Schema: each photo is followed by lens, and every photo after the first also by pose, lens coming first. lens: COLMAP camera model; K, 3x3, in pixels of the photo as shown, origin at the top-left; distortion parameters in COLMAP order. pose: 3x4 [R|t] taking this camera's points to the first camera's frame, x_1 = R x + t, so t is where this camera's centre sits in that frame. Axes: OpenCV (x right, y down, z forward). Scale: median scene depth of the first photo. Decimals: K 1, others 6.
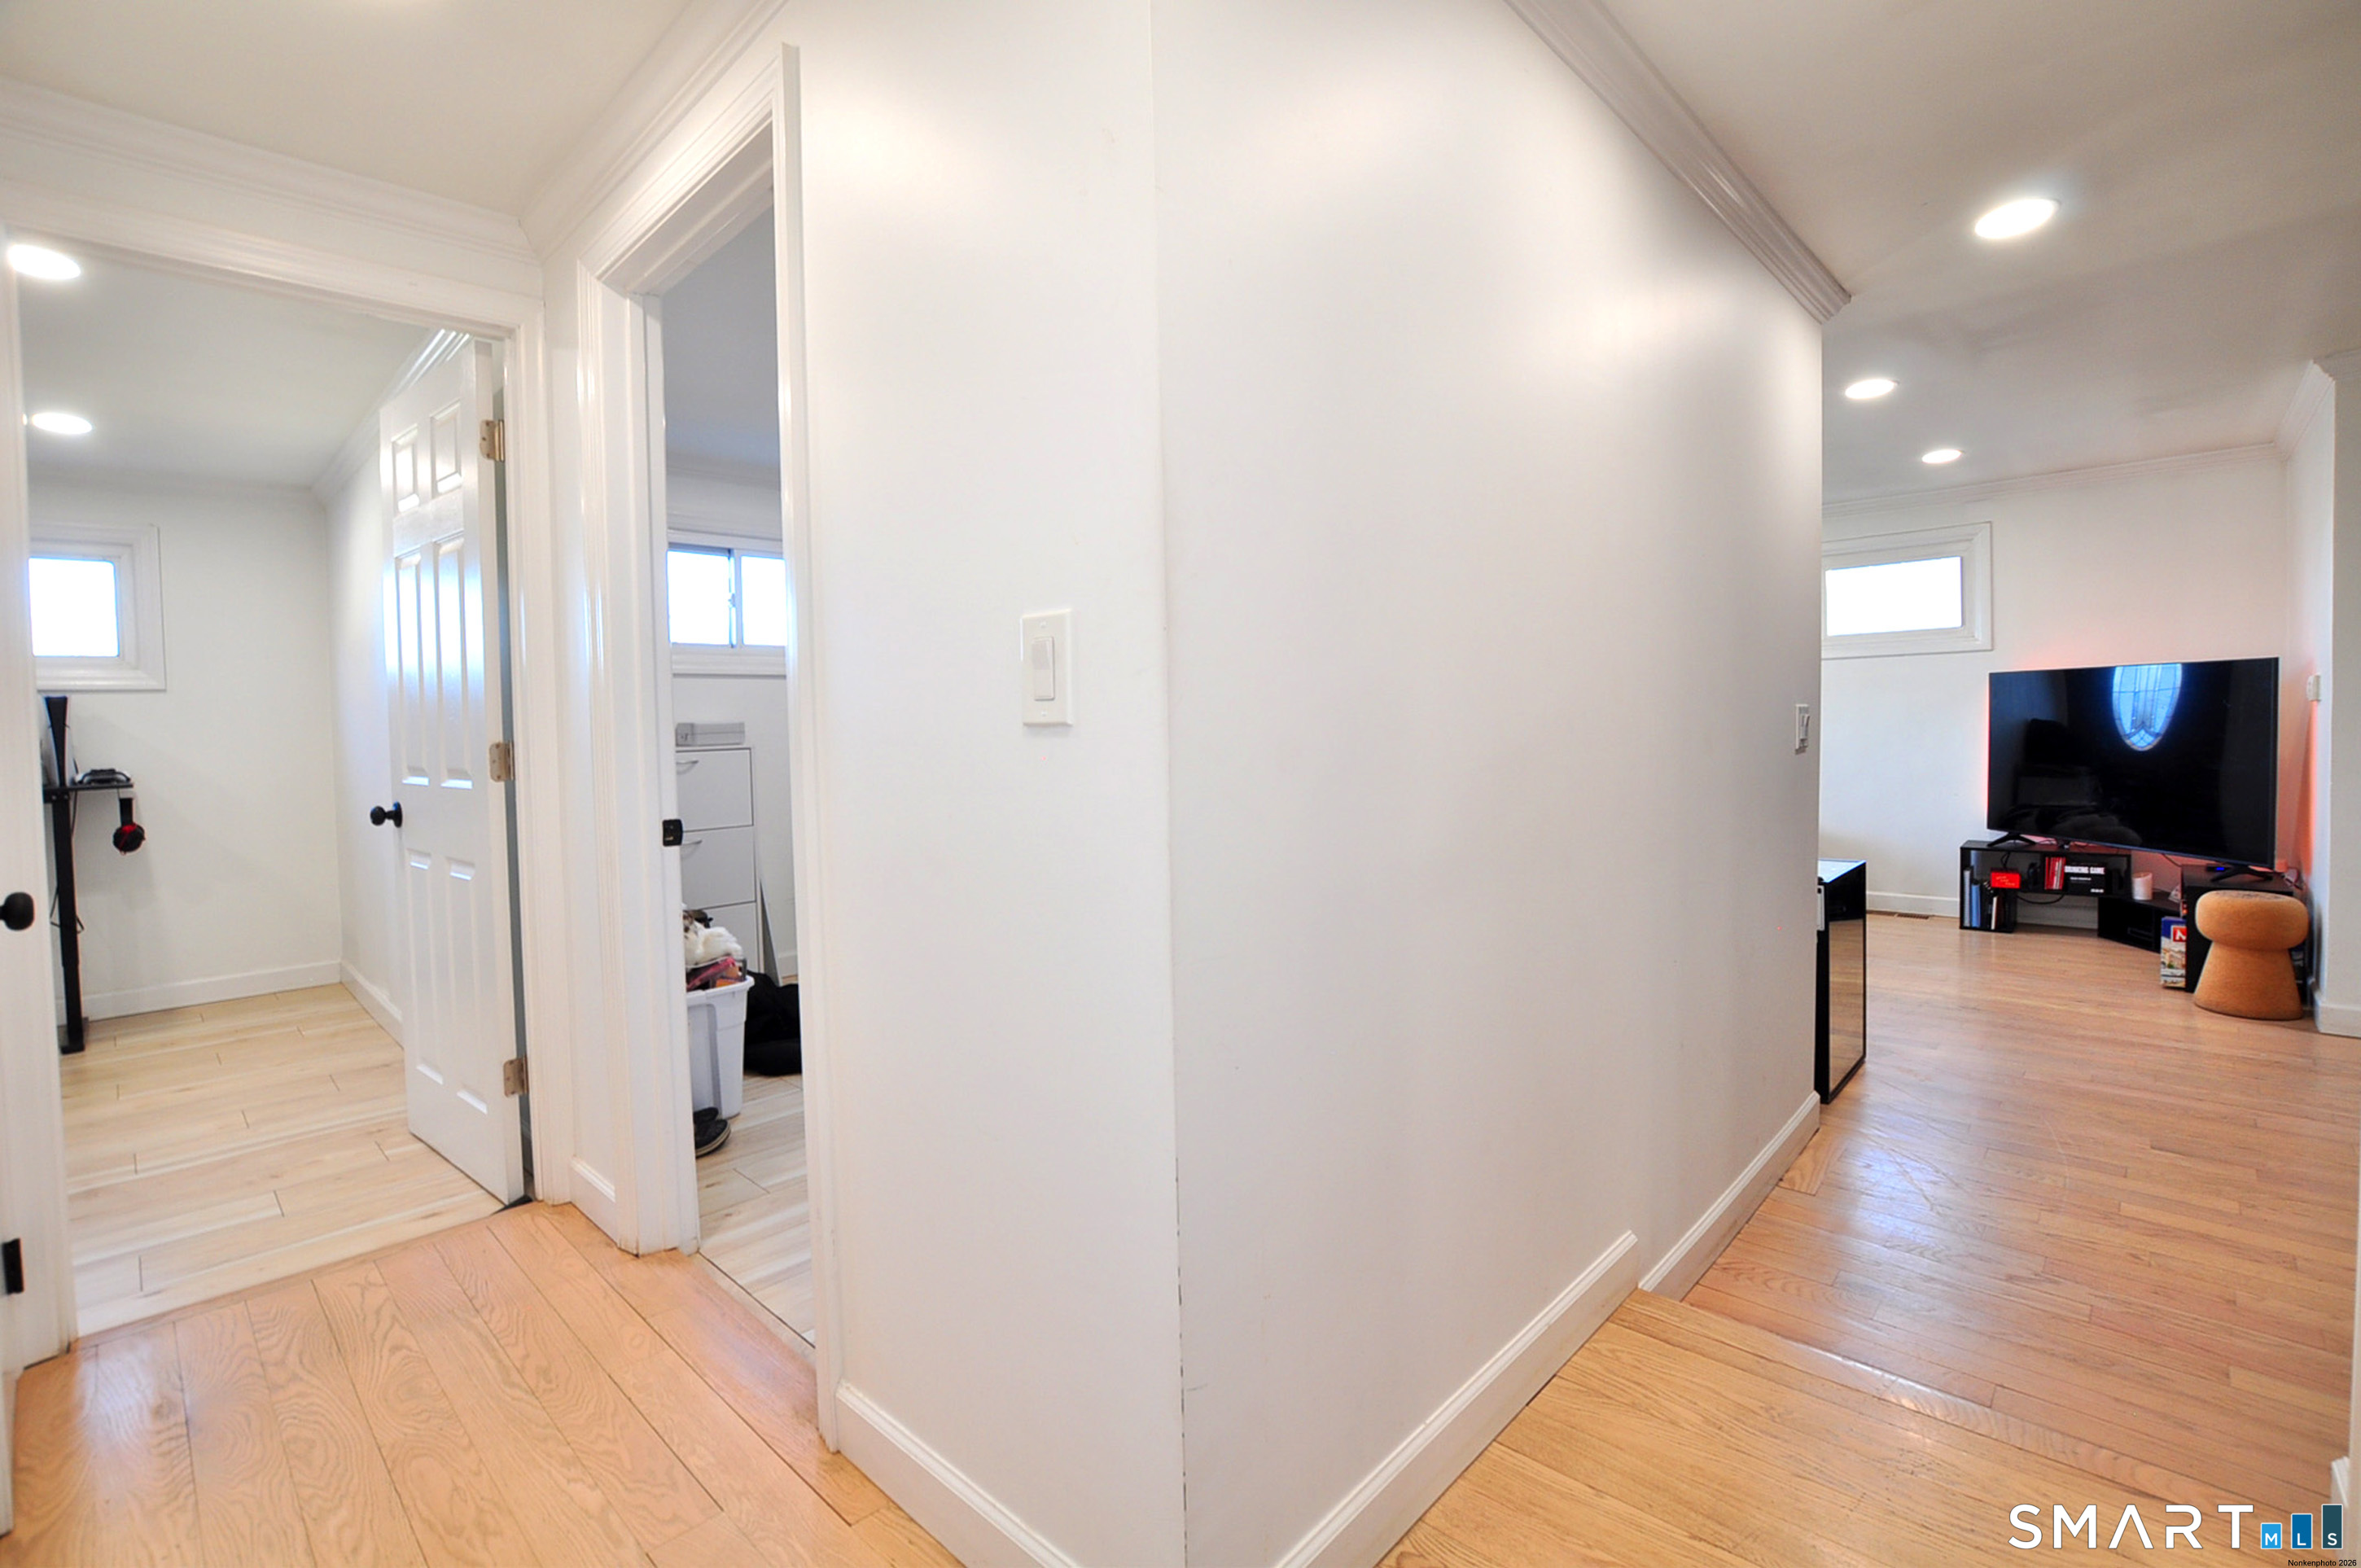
lens RADIAL K [[1097.6, 0, 1245.1], [0, 1097.6, 718.8], [0, 0, 1]] dist [-0.020632, -0.001086]
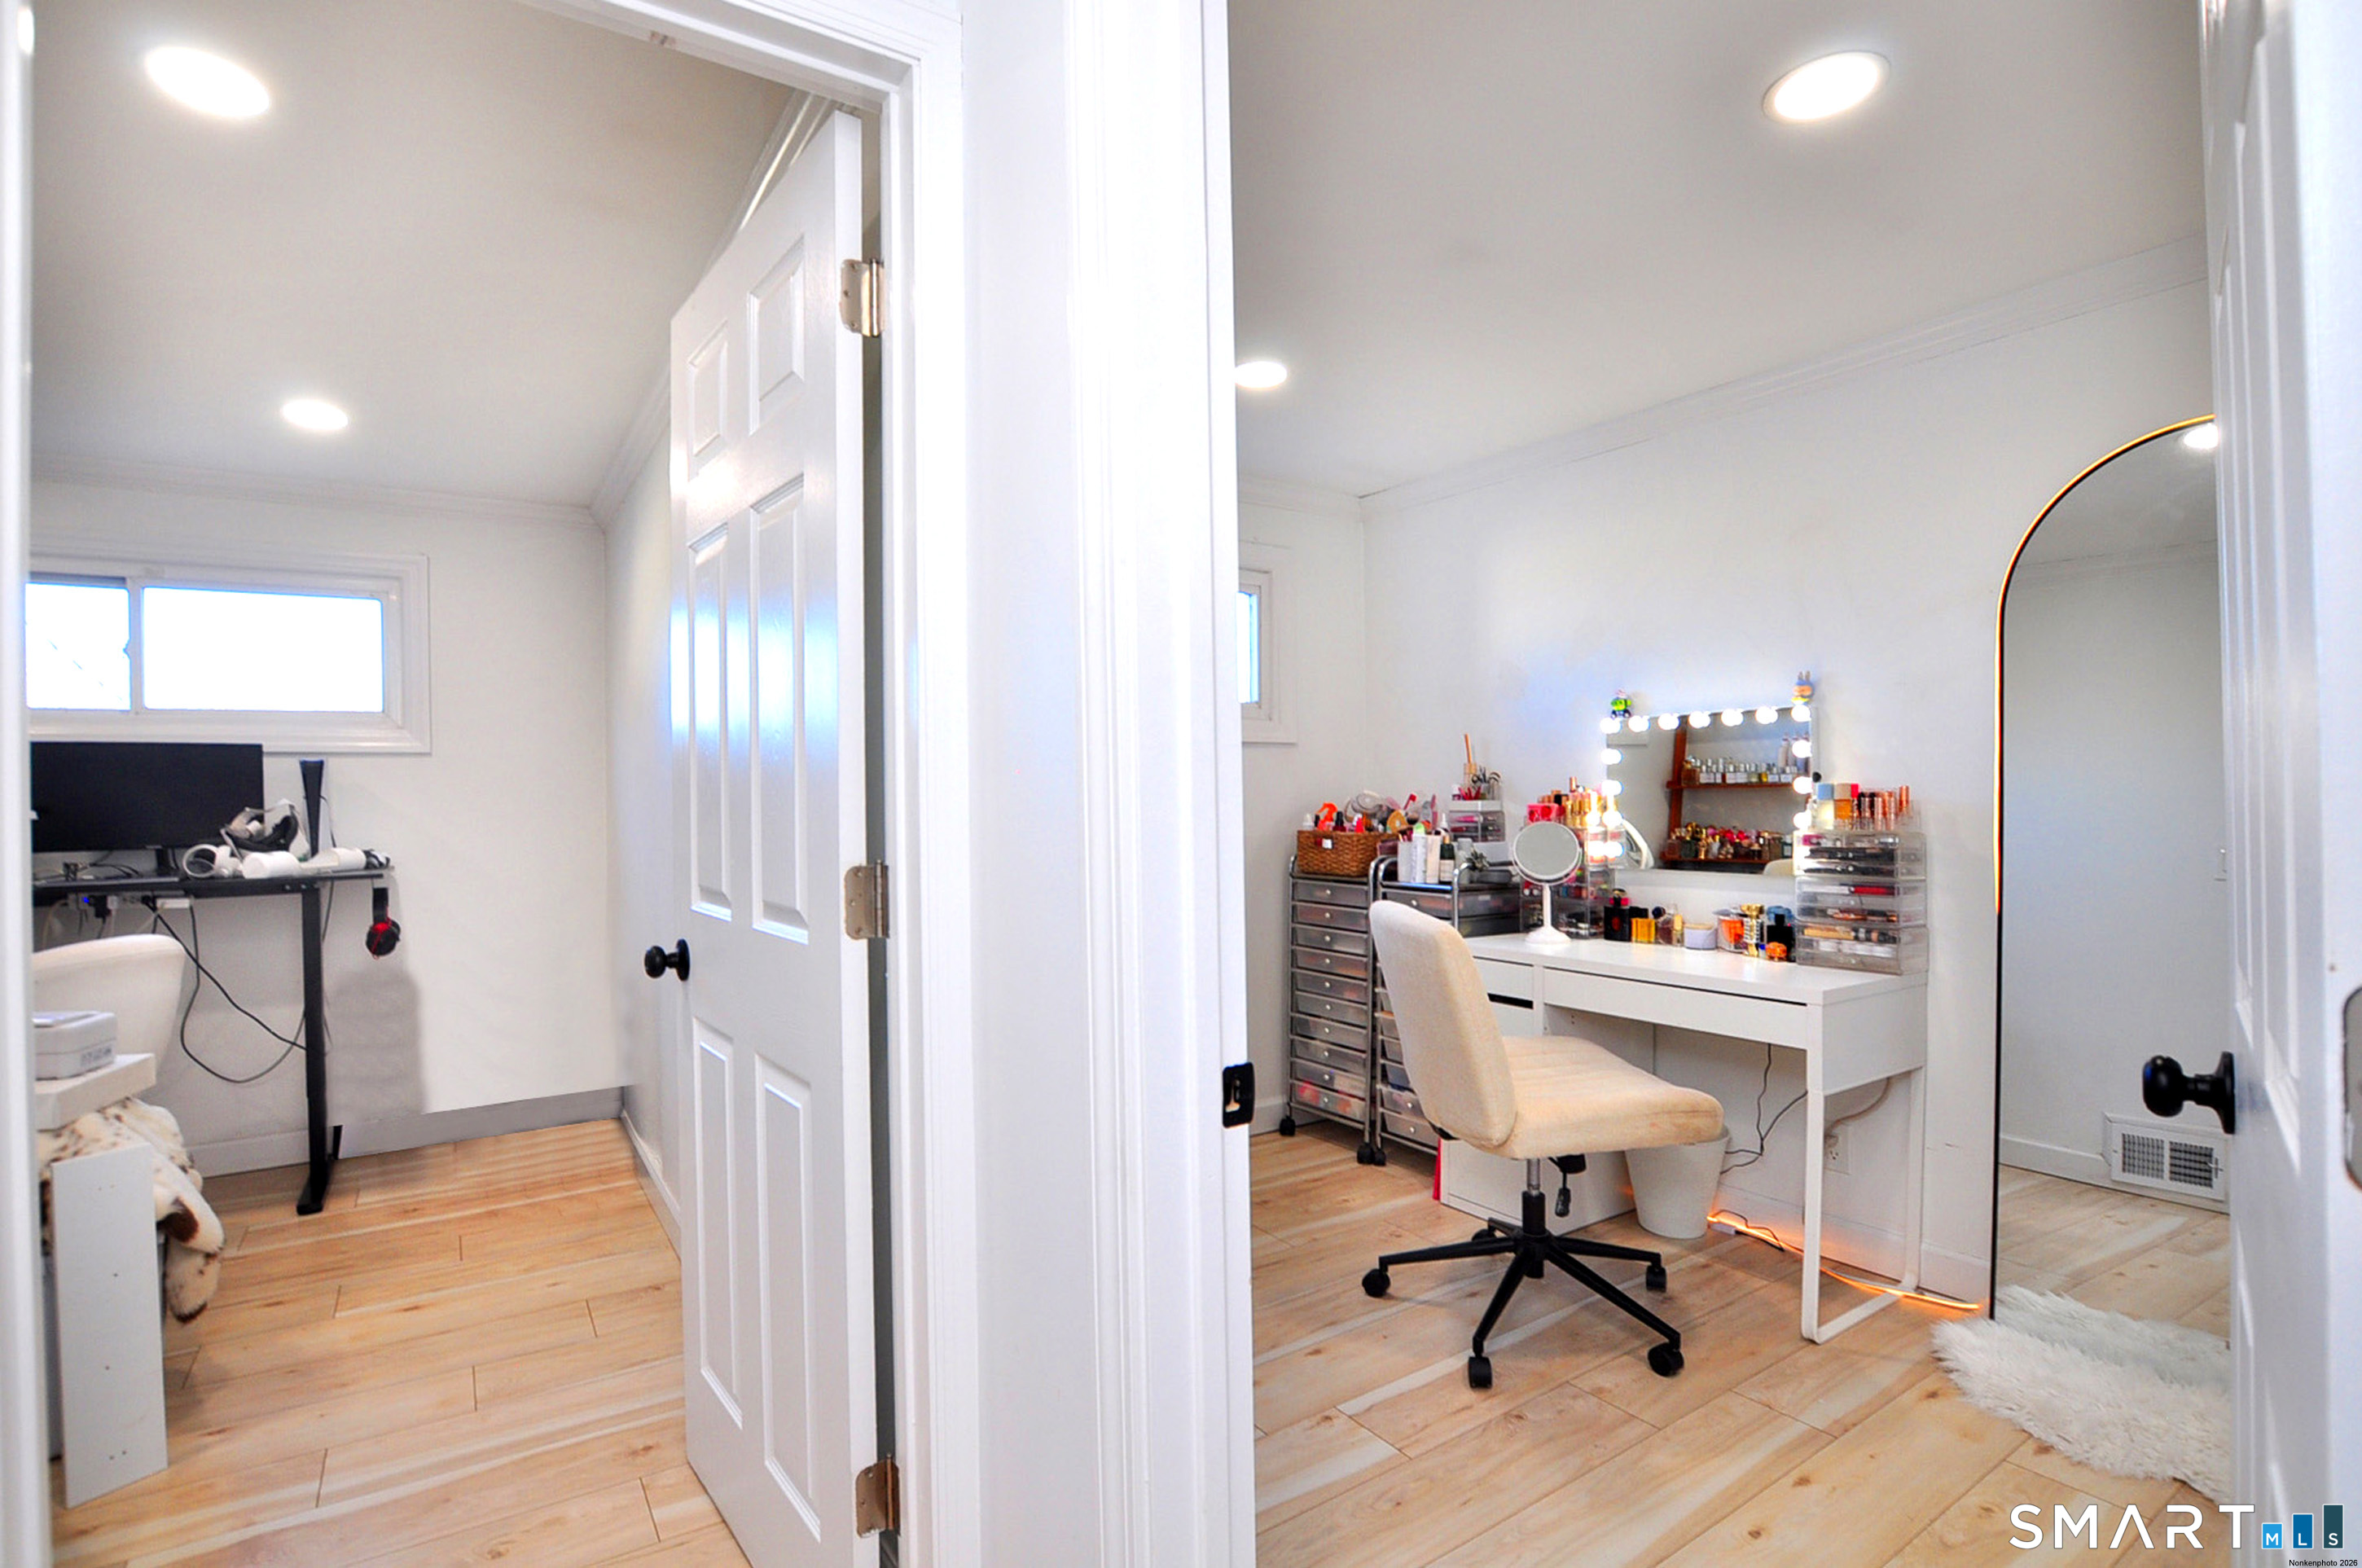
lens RADIAL K [[1152.0, 0, 1167.5], [0, 1152.0, 774.8], [0, 0, 1]] dist [-0.024917, 0.000202]
pose [[0.967759, 0.013248, -0.251531, -0.349151], [-0.016489, 0.999806, -0.010781, -0.015590], [0.251340, 0.014581, 0.967789, 0.431478]]
